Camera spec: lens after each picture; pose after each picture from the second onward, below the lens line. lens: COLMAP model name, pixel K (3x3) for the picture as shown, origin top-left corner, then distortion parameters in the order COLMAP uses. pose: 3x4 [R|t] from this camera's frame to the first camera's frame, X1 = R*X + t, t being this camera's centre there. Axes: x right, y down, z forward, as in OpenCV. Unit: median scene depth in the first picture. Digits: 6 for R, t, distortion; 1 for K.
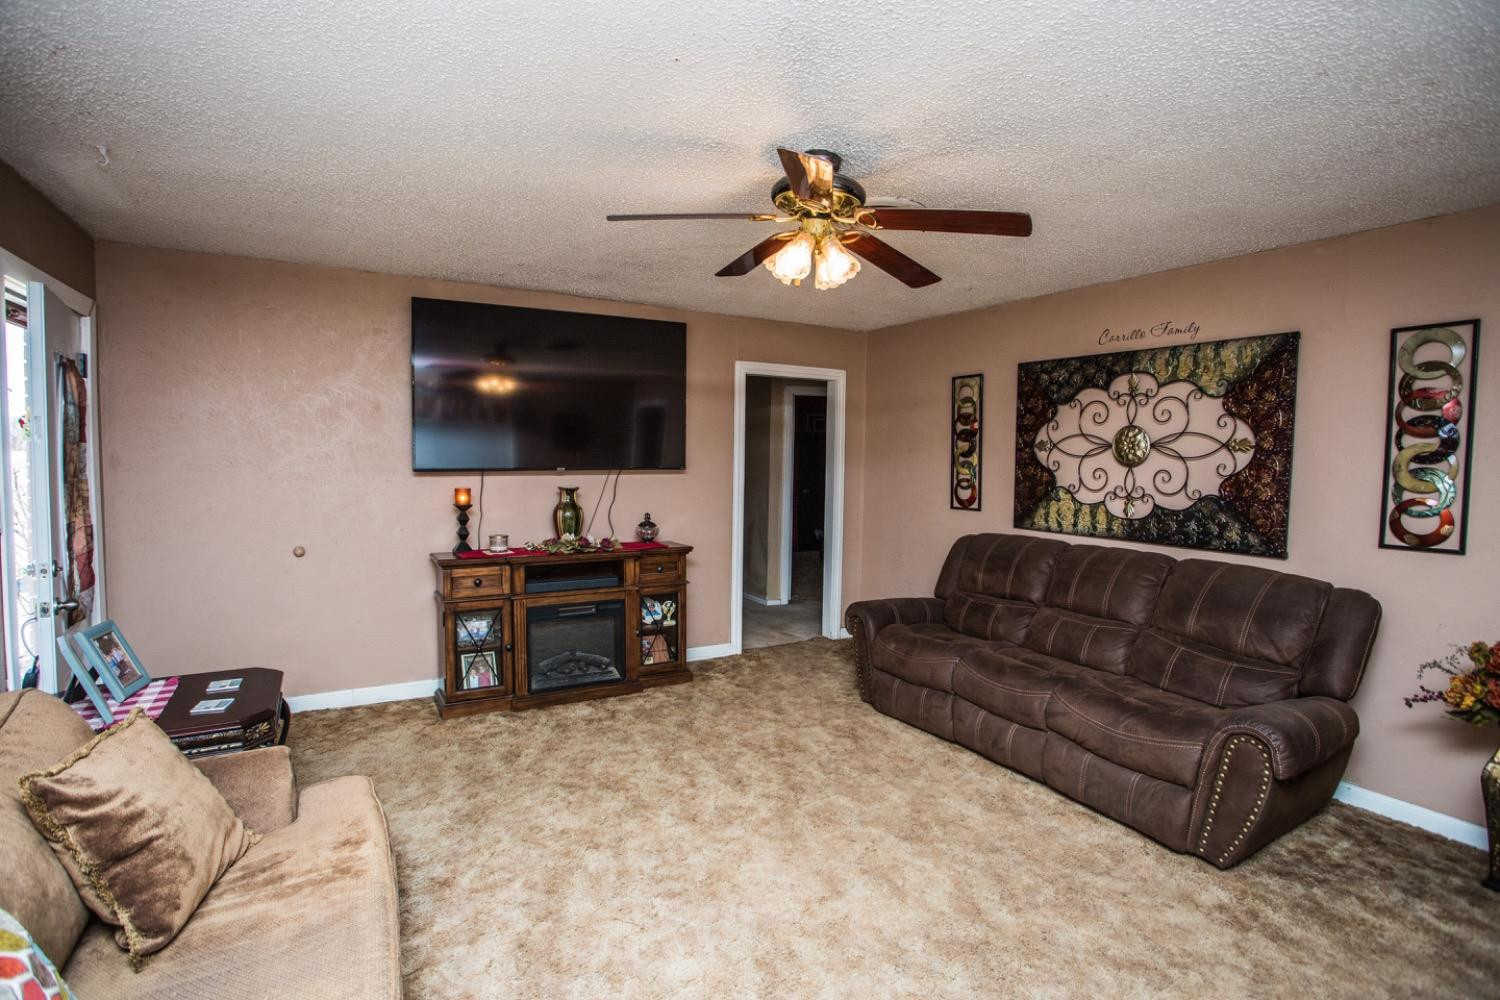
lens RADIAL K [[732.4, 0, 740.6], [0, 732.4, 492.5], [0, 0, 1]] dist [-0.081325, 0.037222]
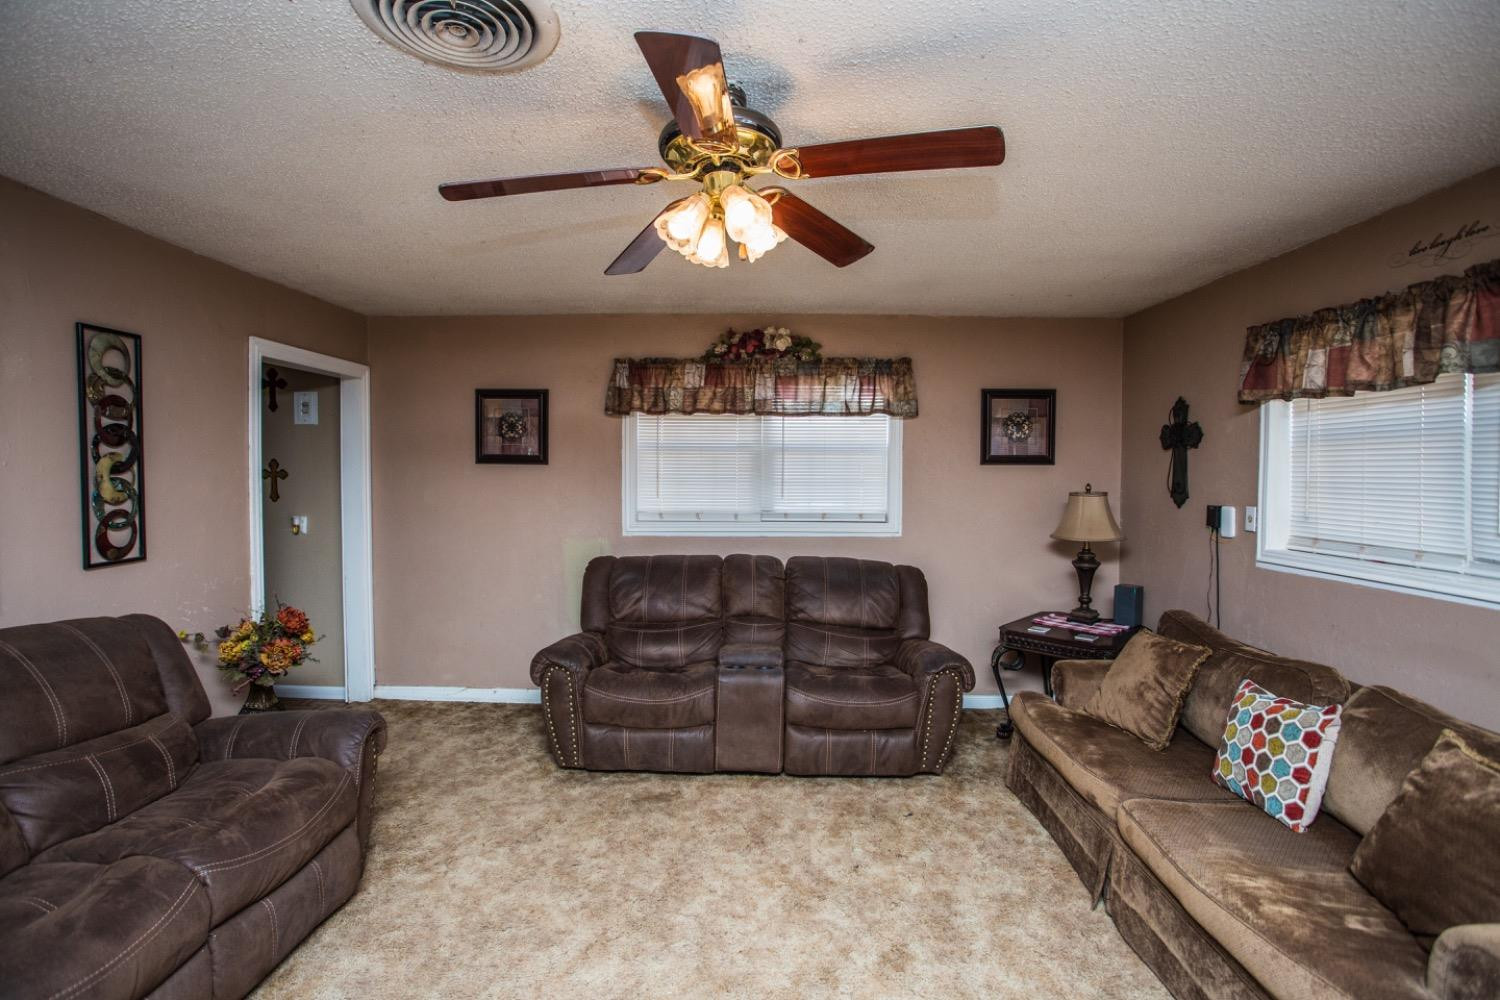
lens RADIAL K [[732.4, 0, 740.6], [0, 732.4, 492.5], [0, 0, 1]] dist [-0.081325, 0.037222]
pose [[-0.839776, -0.036934, 0.541675, -0.199002], [0.009472, 0.996535, 0.082634, -0.063376], [-0.542851, 0.074525, -0.836516, 0.974501]]
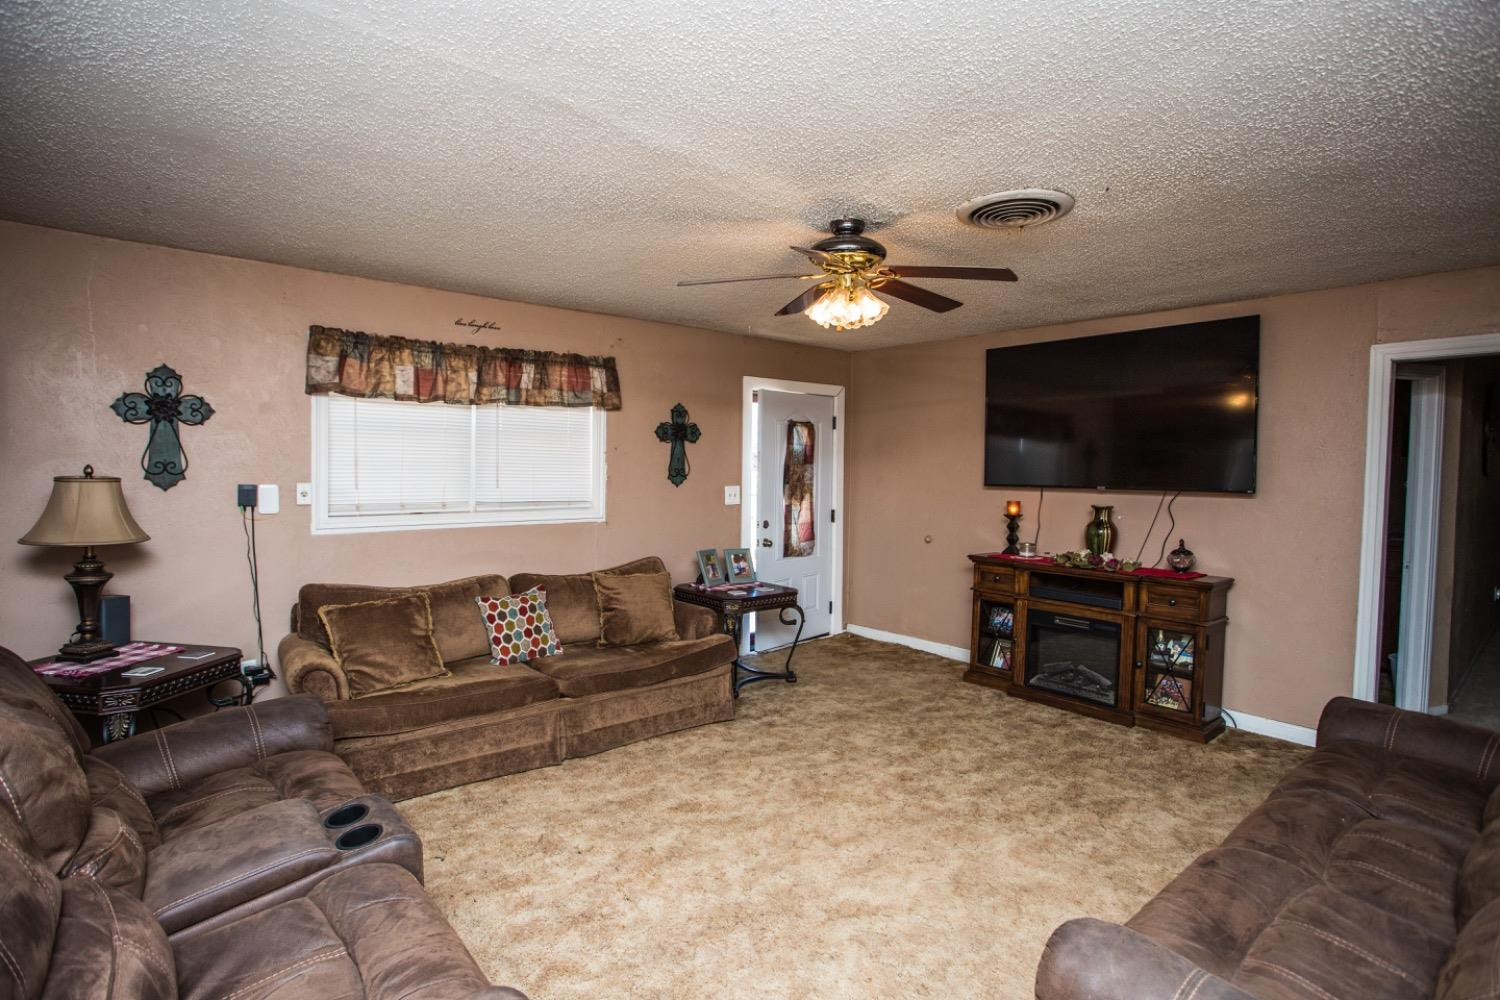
lens RADIAL K [[732.4, 0, 740.6], [0, 732.4, 492.5], [0, 0, 1]] dist [-0.081325, 0.037222]
pose [[0.148190, 0.023394, -0.988682, 0.761814], [-0.061701, 0.997991, 0.014366, -0.009592], [0.987032, 0.058874, 0.149336, 0.390789]]
